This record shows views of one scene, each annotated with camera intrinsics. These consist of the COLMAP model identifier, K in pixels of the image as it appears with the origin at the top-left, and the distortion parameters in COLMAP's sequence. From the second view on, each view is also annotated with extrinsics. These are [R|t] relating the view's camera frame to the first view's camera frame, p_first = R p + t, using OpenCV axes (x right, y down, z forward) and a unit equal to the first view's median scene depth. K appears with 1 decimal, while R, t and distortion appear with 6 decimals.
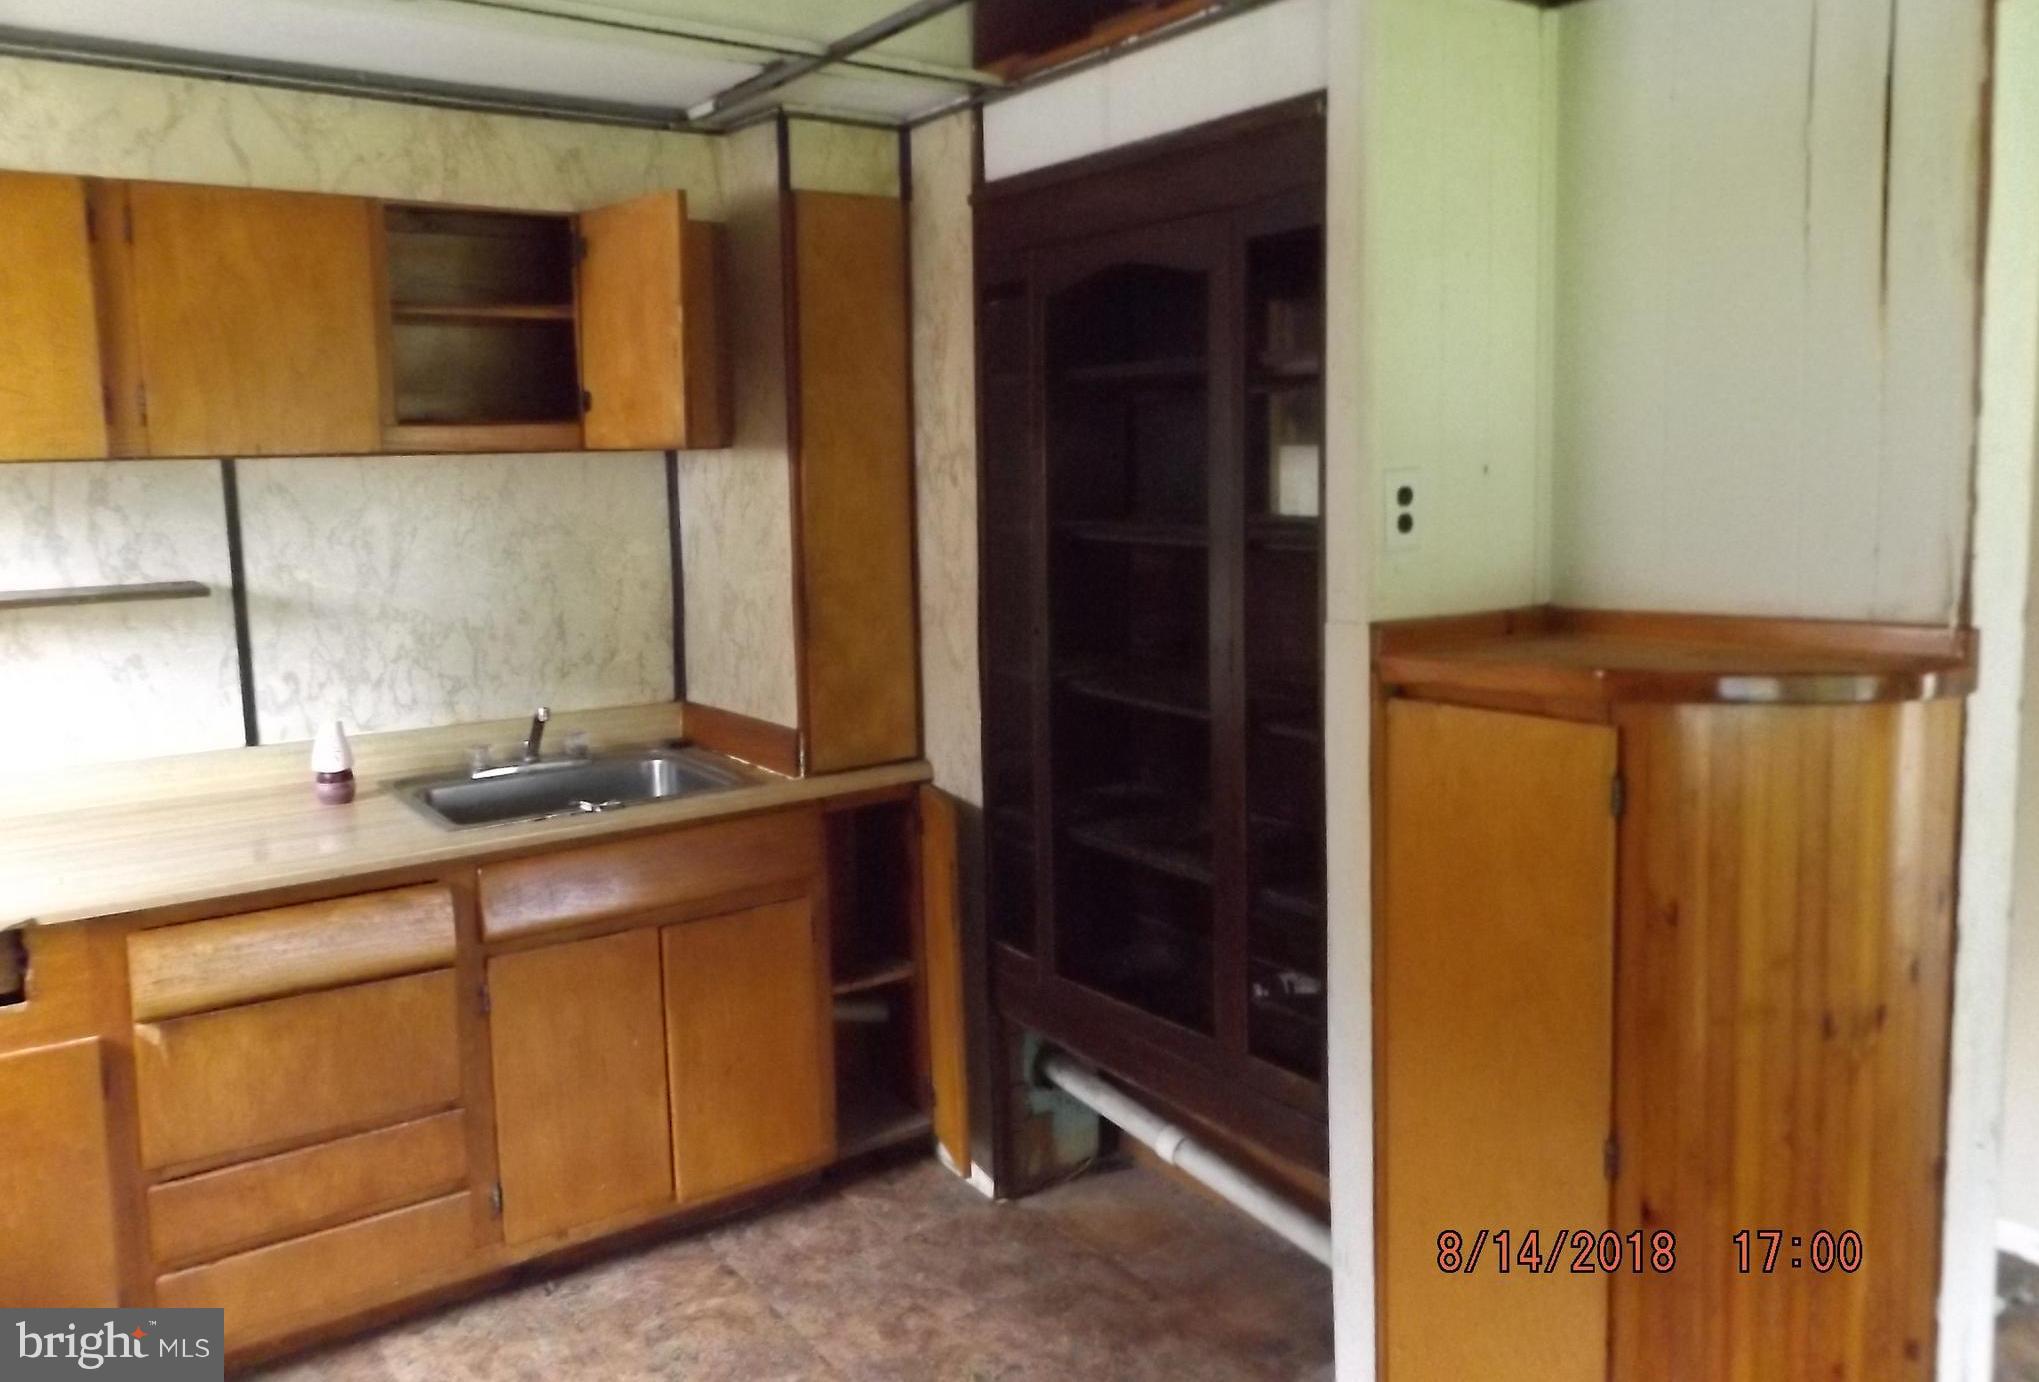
lens RADIAL K [[1554.5, 0, 1019.6], [0, 1554.5, 620.7], [0, 0, 1]] dist [0.004272, 0.003881]
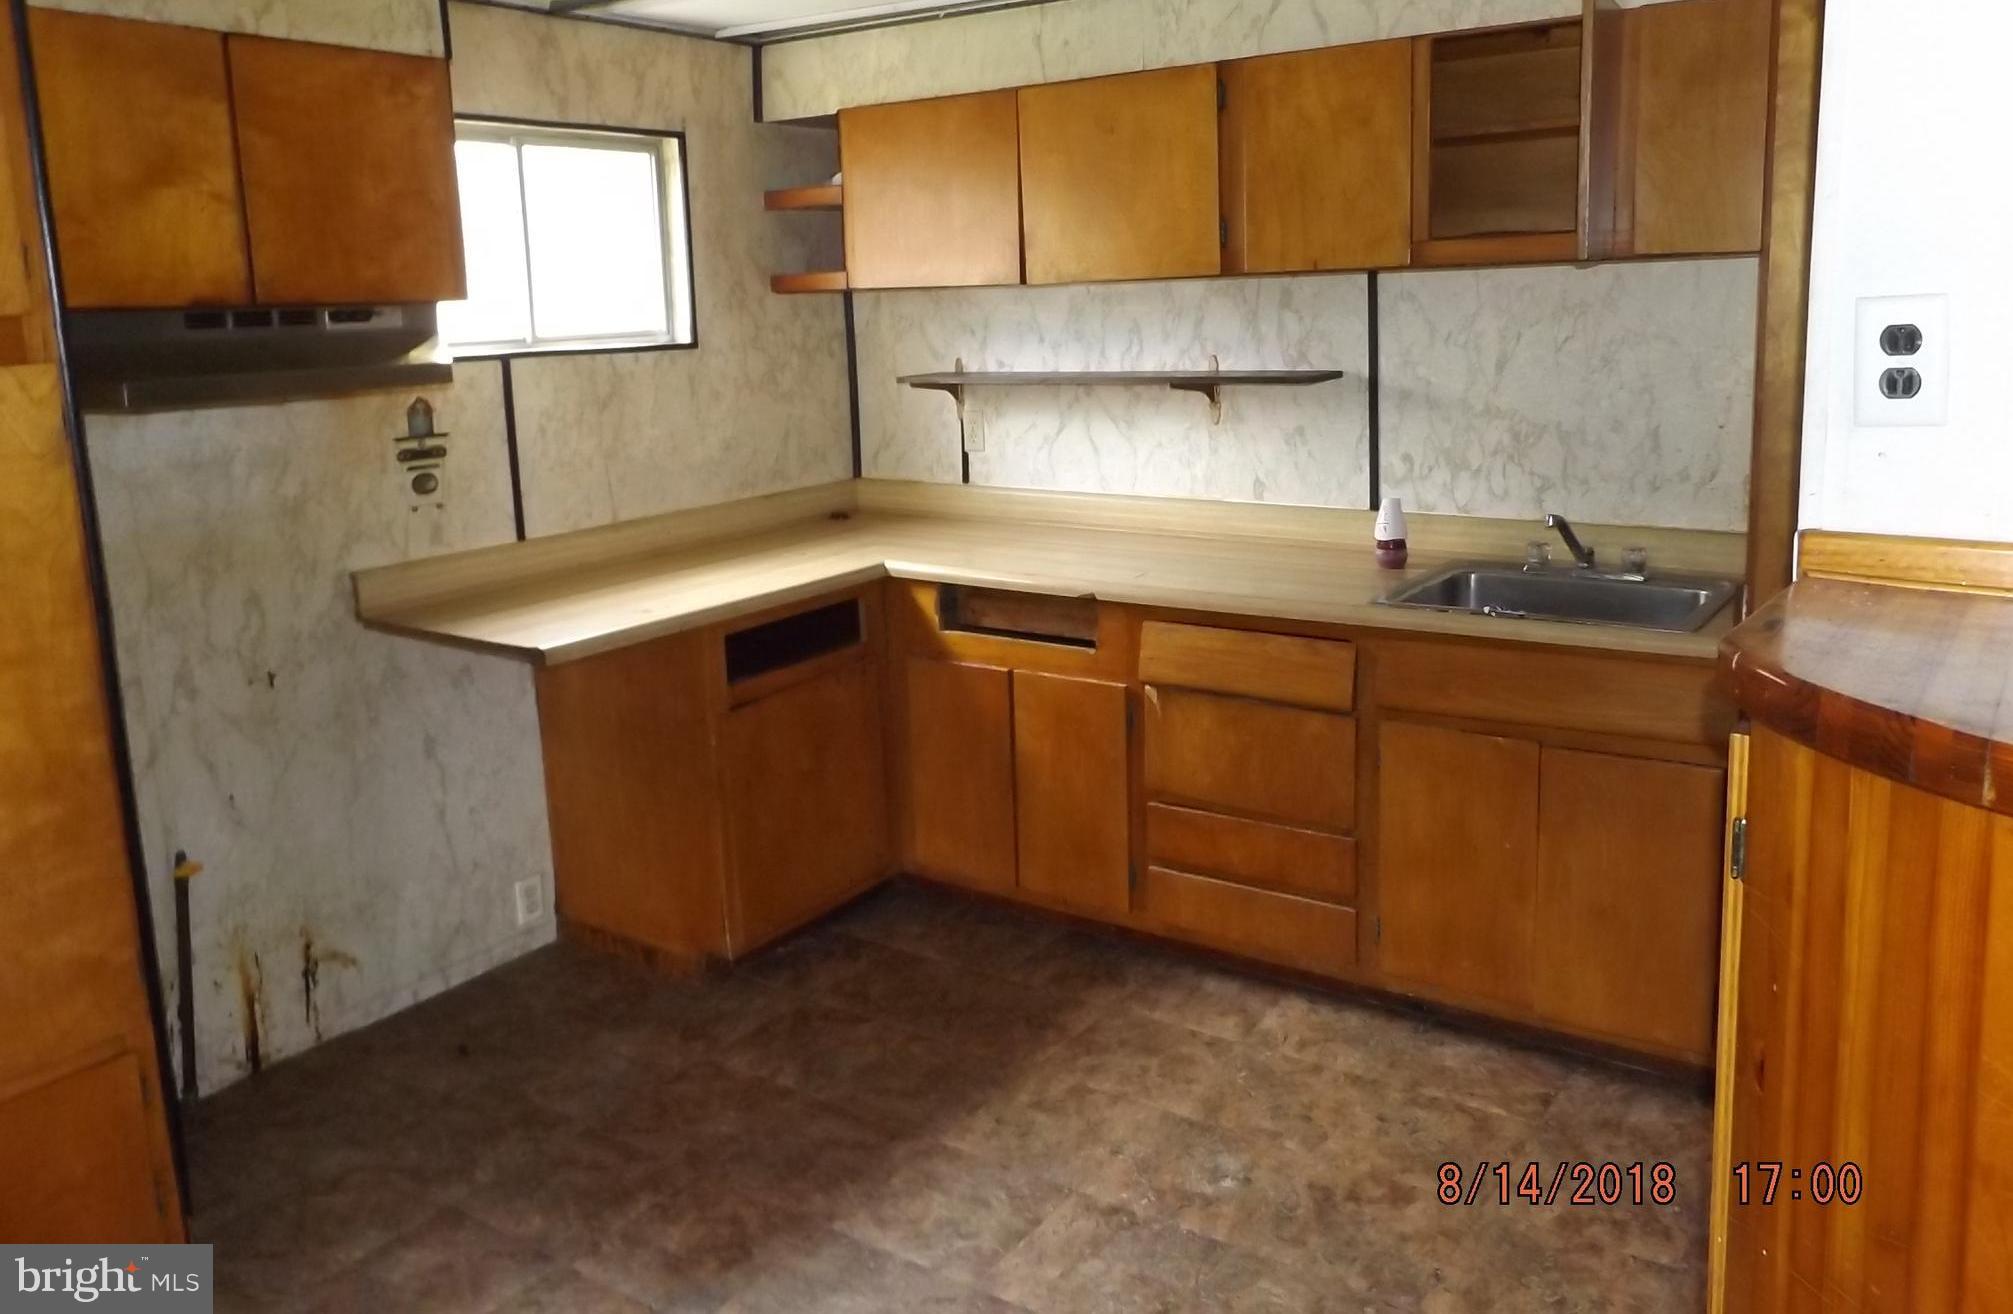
lens RADIAL K [[1532.8, 0, 1006.7], [0, 1532.8, 548.1], [0, 0, 1]] dist [-0.005144, 0.000740]
pose [[0.335693, 0.162758, -0.927804, 0.514467], [-0.072587, 0.986501, 0.146792, -0.044066], [0.939171, 0.018069, 0.342976, 0.319160]]
